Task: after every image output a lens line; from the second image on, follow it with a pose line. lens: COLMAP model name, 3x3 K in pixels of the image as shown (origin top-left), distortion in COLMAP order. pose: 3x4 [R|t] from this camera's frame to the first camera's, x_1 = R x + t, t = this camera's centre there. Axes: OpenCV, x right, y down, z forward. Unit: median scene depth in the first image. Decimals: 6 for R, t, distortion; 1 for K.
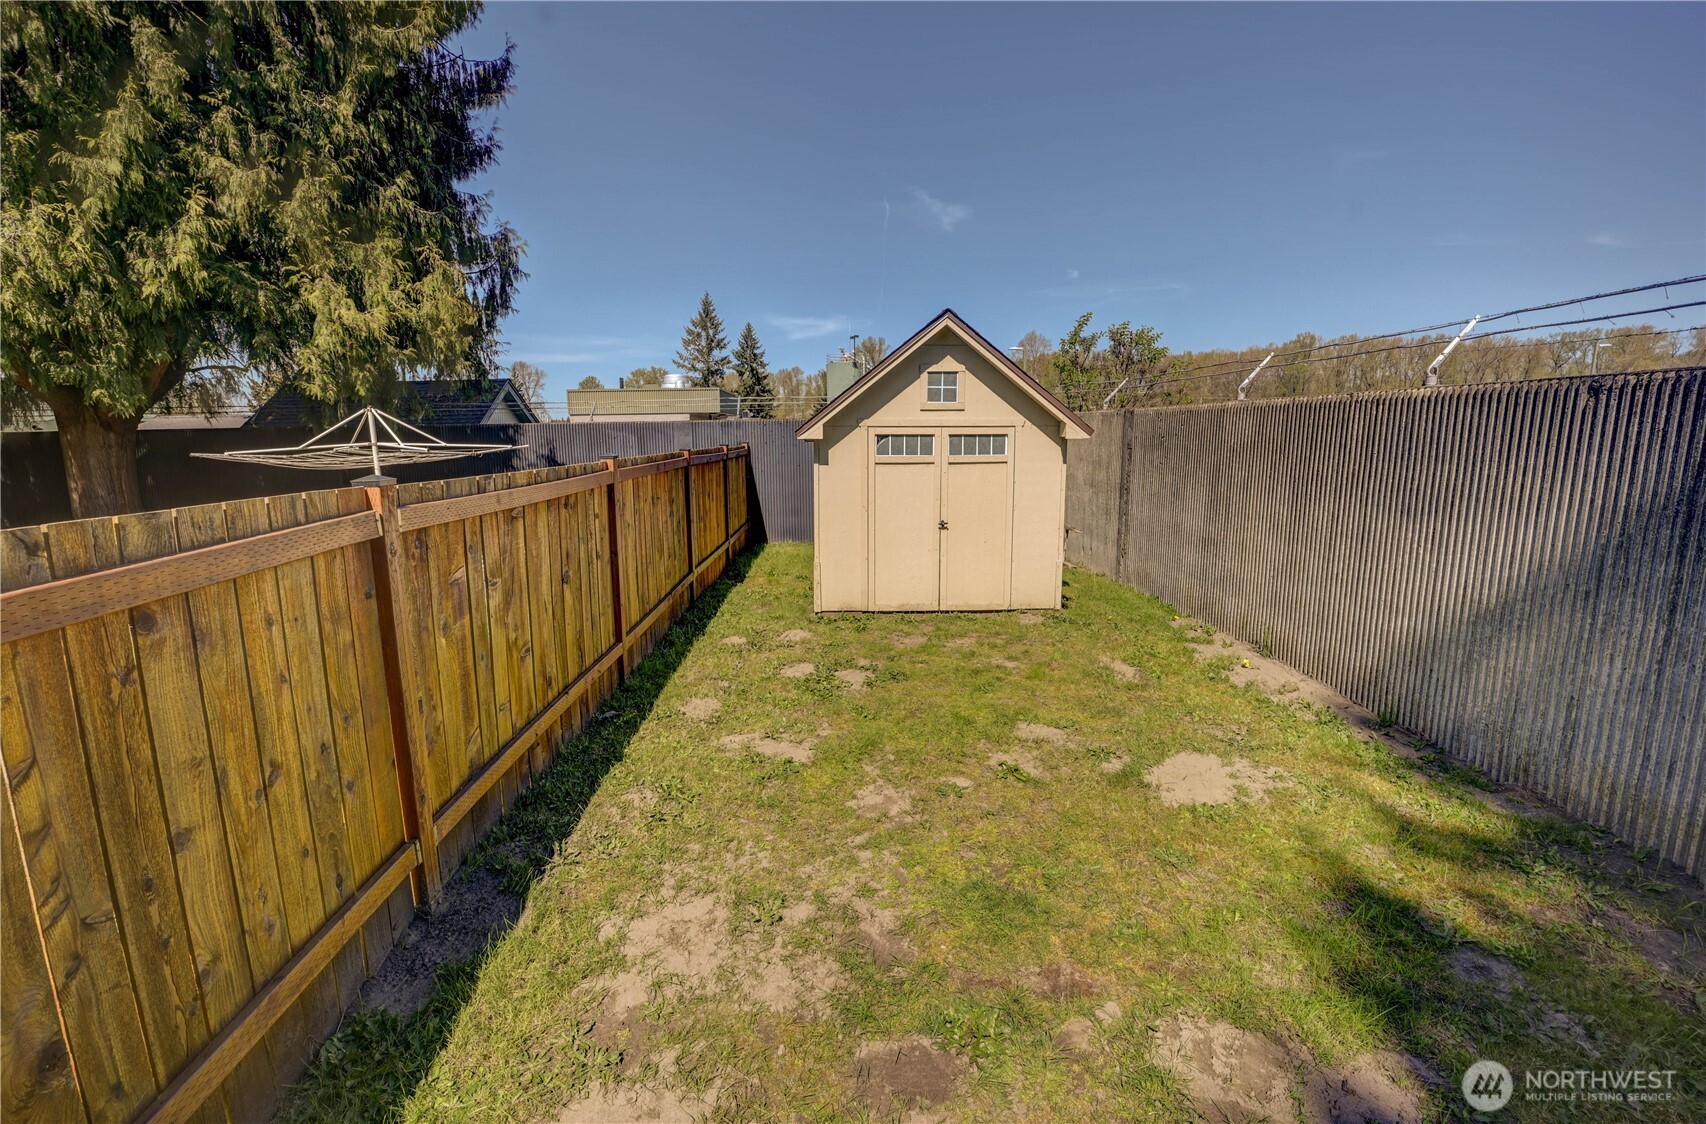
lens RADIAL K [[720.5, 0, 849.5], [0, 720.5, 546.6], [0, 0, 1]] dist [-0.016756, 0.000233]
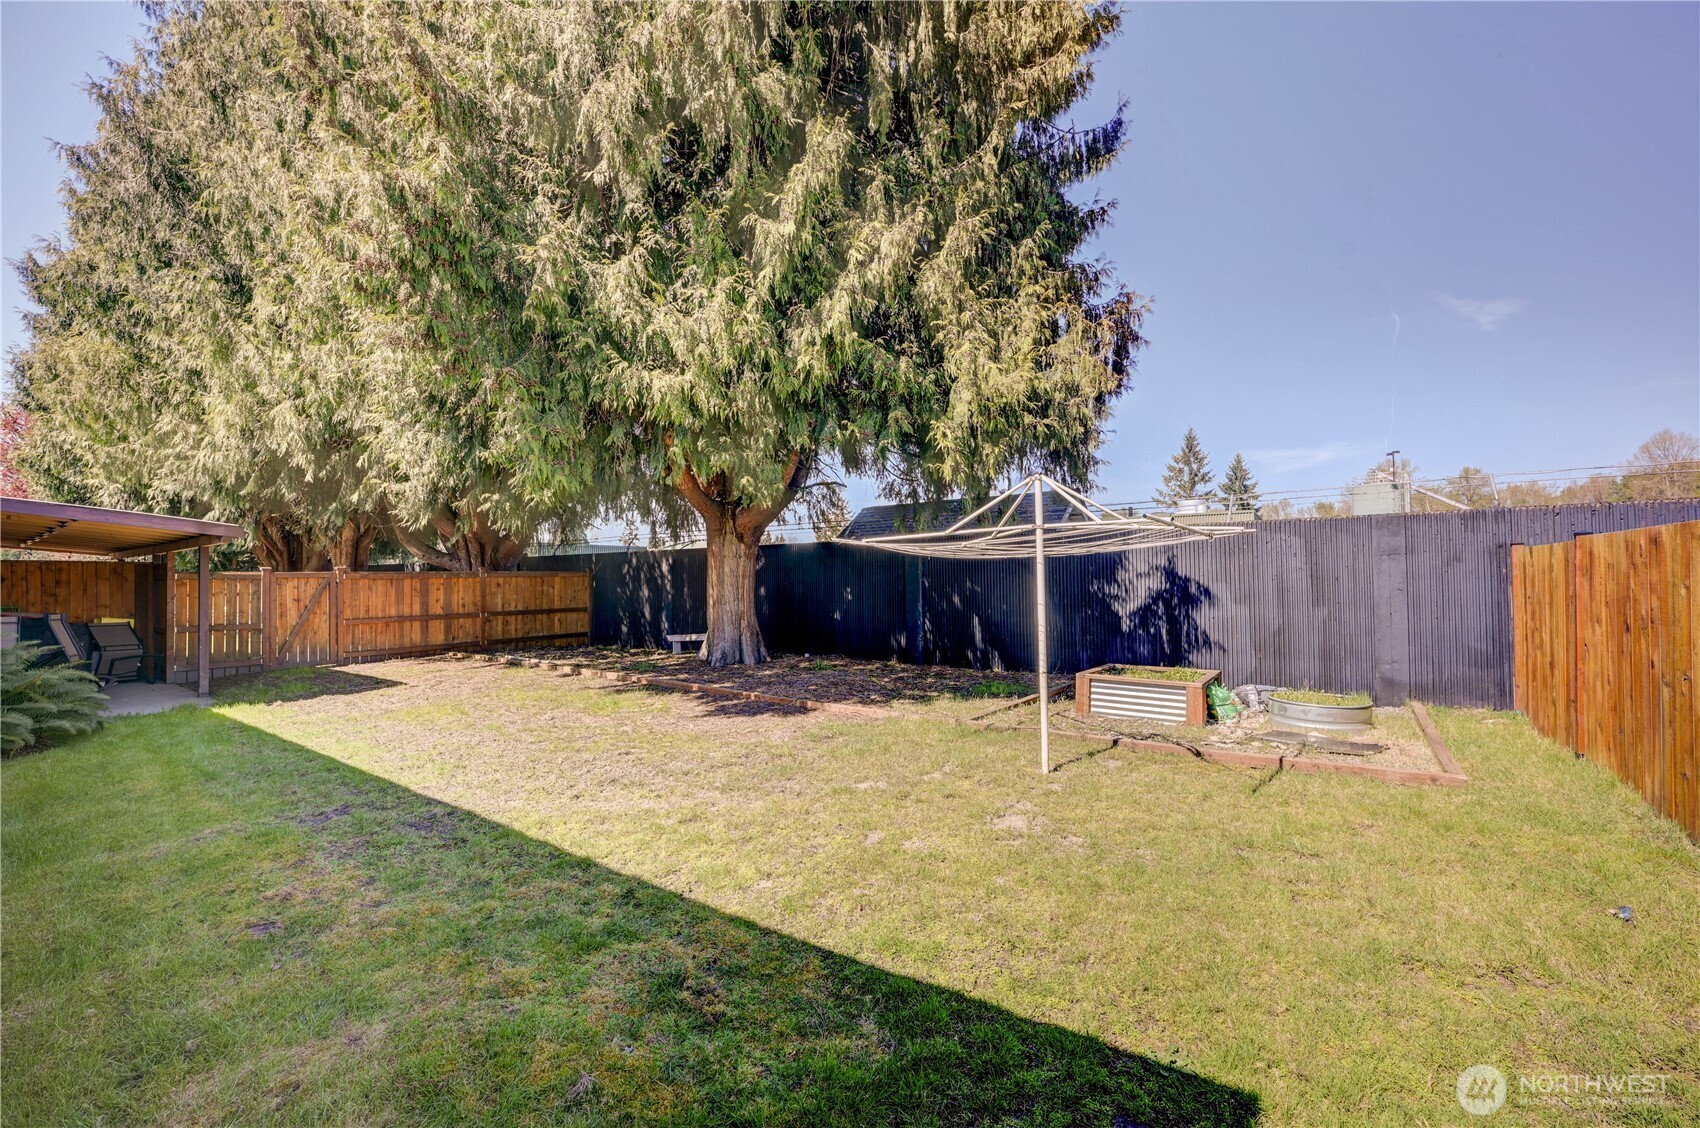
lens RADIAL K [[688.5, 0, 841.4], [0, 688.5, 567.5], [0, 0, 1]] dist [-0.022377, -0.000120]
pose [[0.803586, -0.002047, -0.595185, -0.407332], [-0.095962, 0.986465, -0.132956, -0.002808], [0.587401, 0.163957, 0.792514, 0.361742]]
